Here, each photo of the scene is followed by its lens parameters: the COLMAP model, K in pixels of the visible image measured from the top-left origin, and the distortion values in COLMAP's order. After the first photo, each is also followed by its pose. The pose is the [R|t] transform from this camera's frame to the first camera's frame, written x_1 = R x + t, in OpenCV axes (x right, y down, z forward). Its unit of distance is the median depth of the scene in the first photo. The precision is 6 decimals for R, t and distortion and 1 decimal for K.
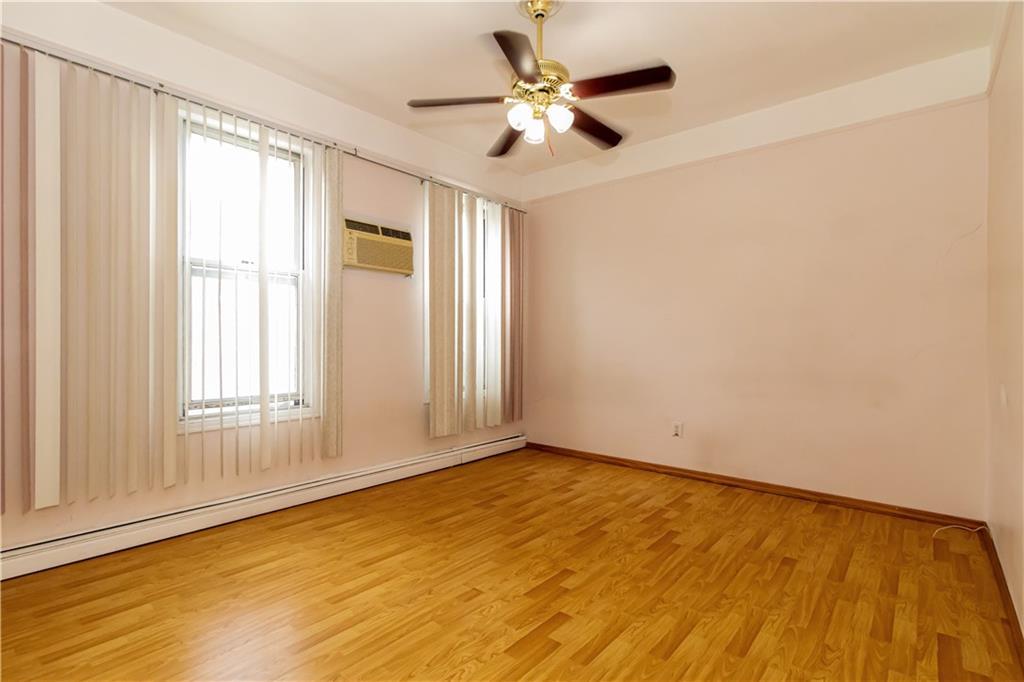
lens RADIAL K [[486.2, 0, 512.0], [0, 486.2, 341.0], [0, 0, 1]] dist [0.002040, 0.000768]
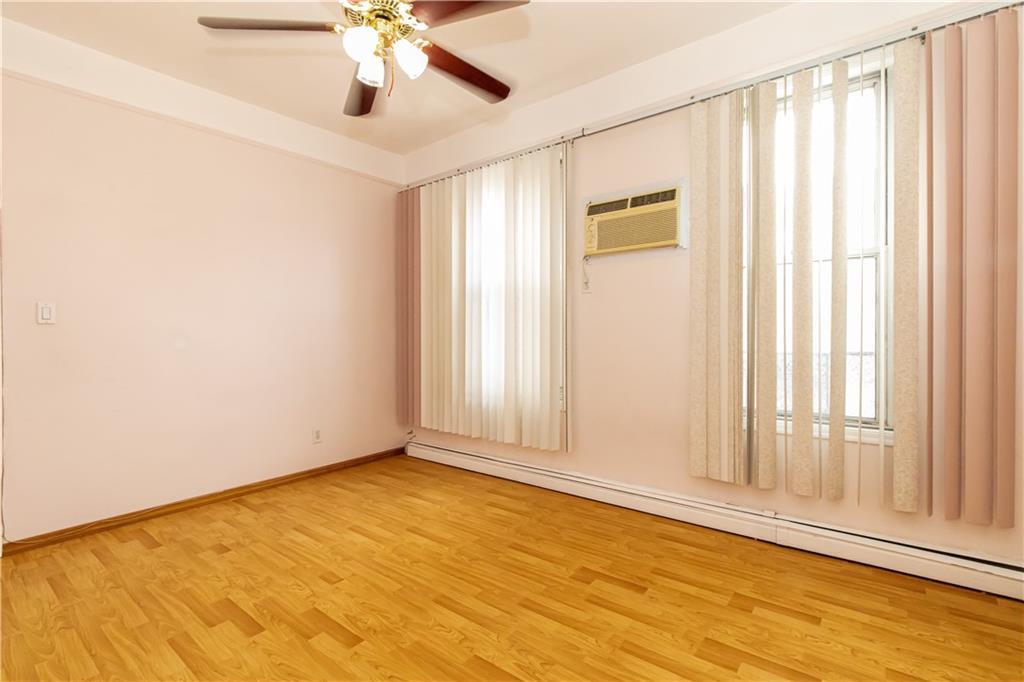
lens RADIAL K [[486.2, 0, 512.0], [0, 486.2, 341.0], [0, 0, 1]] dist [0.002040, 0.000768]
pose [[0.016959, 0.001495, -0.999855, 0.665548], [0.008784, 0.999960, 0.001644, 0.006150], [0.999818, -0.008811, 0.016945, 0.940660]]
